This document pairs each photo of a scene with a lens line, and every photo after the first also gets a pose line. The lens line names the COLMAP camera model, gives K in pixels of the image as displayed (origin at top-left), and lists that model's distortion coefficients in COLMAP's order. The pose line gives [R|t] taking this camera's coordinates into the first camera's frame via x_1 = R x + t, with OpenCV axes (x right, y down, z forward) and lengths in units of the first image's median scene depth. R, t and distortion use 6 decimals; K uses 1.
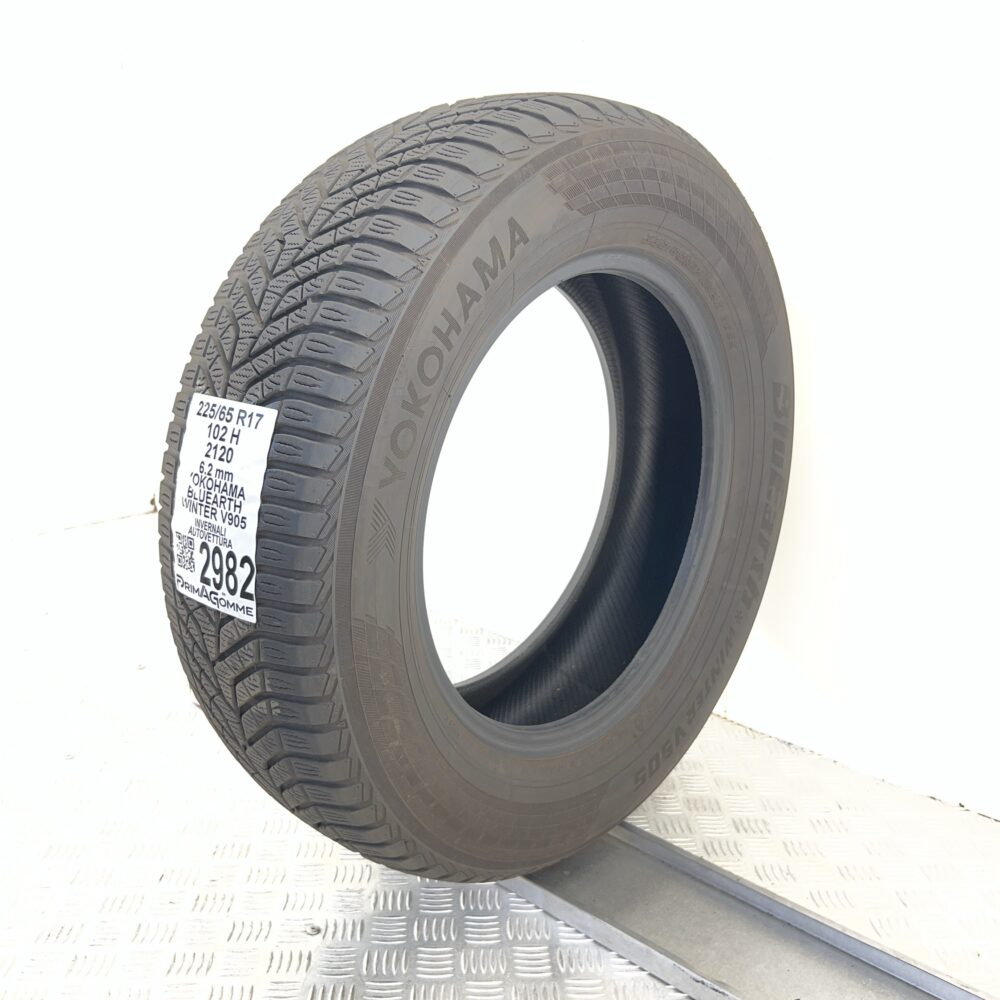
lens RADIAL K [[983.6, 0, 501.1], [0, 983.6, 499.3], [0, 0, 1]] dist [0.081479, 0.000000]
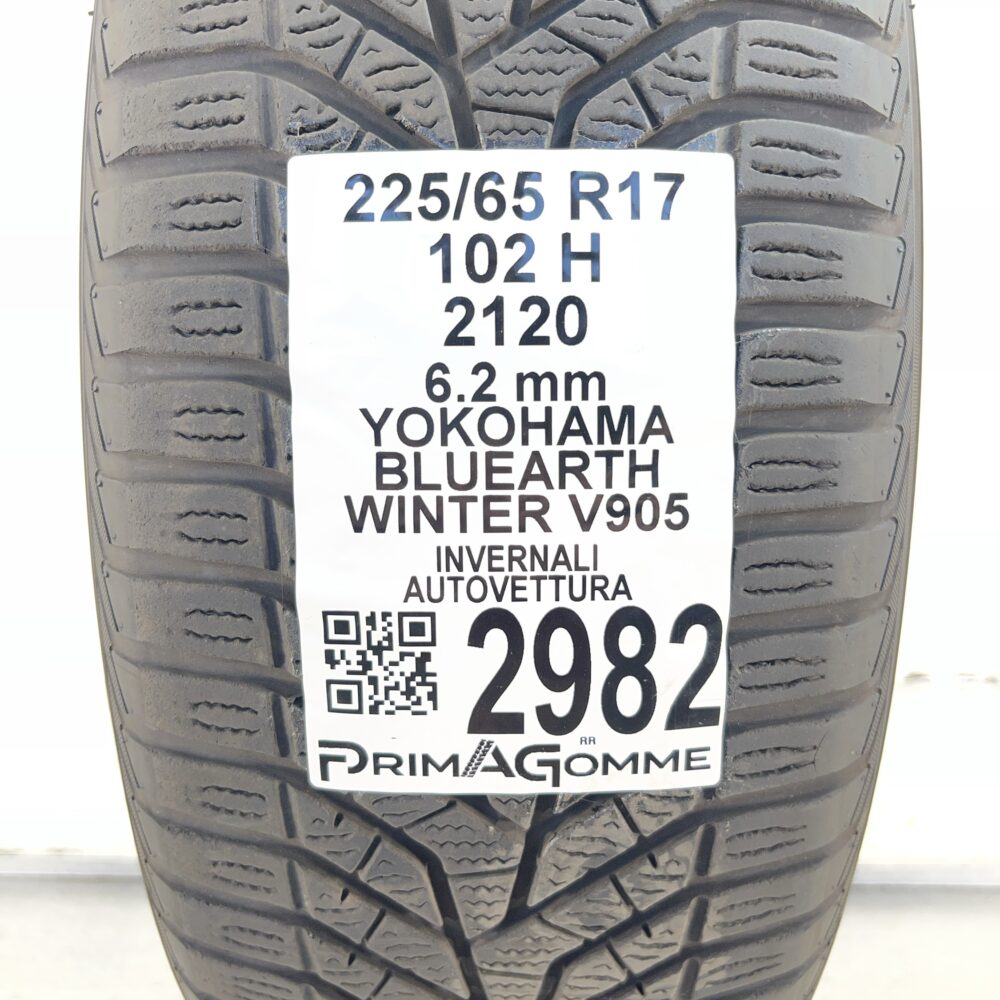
lens RADIAL K [[983.6, 0, 500.2], [0, 983.6, 502.6], [0, 0, 1]] dist [0.081479, 0.000000]
pose [[0.748336, -0.220962, 0.625435, -0.498230], [0.189177, 0.974822, 0.118046, -0.028754], [-0.635771, 0.029980, 0.771295, 0.761563]]
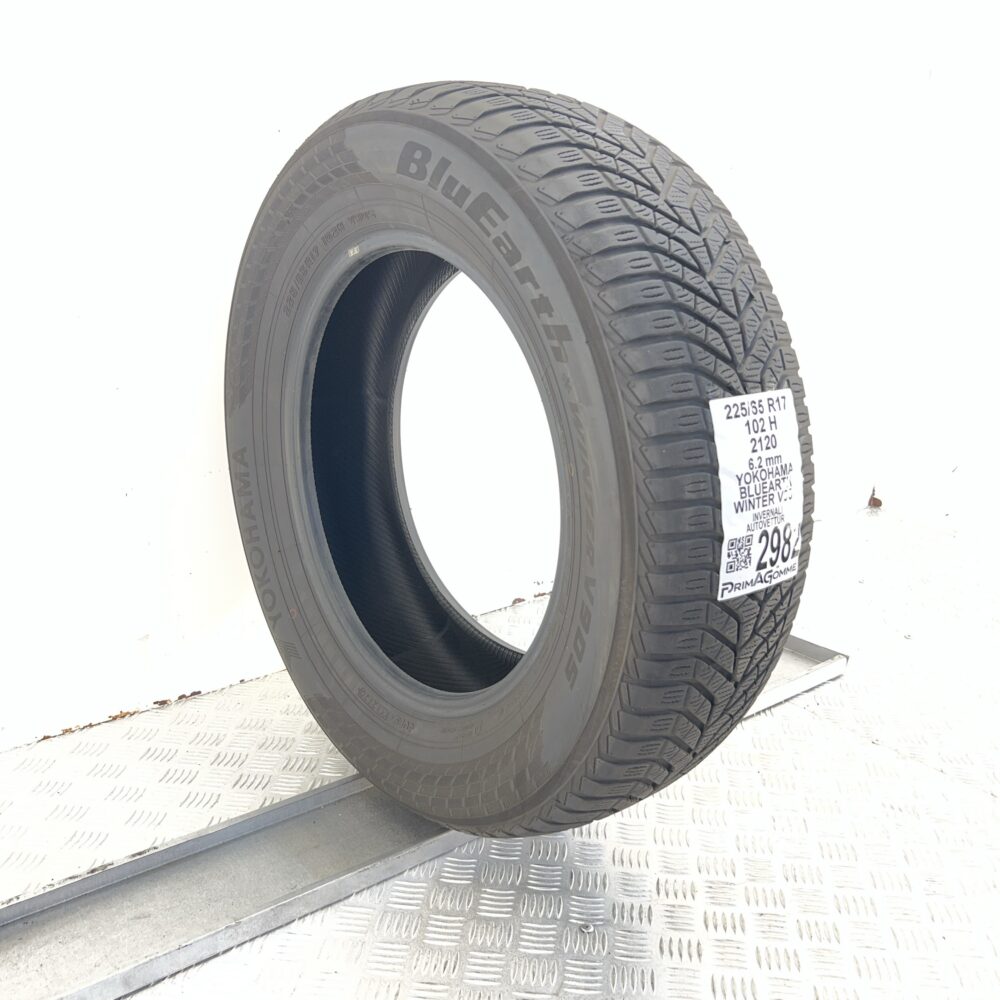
lens RADIAL K [[983.6, 0, 499.4], [0, 983.6, 498.3], [0, 0, 1]] dist [0.081479, 0.000000]
pose [[0.155366, -0.287461, 0.945107, -1.351657], [0.222115, 0.942393, 0.250122, -0.320731], [-0.962563, 0.171062, 0.210265, 1.059729]]
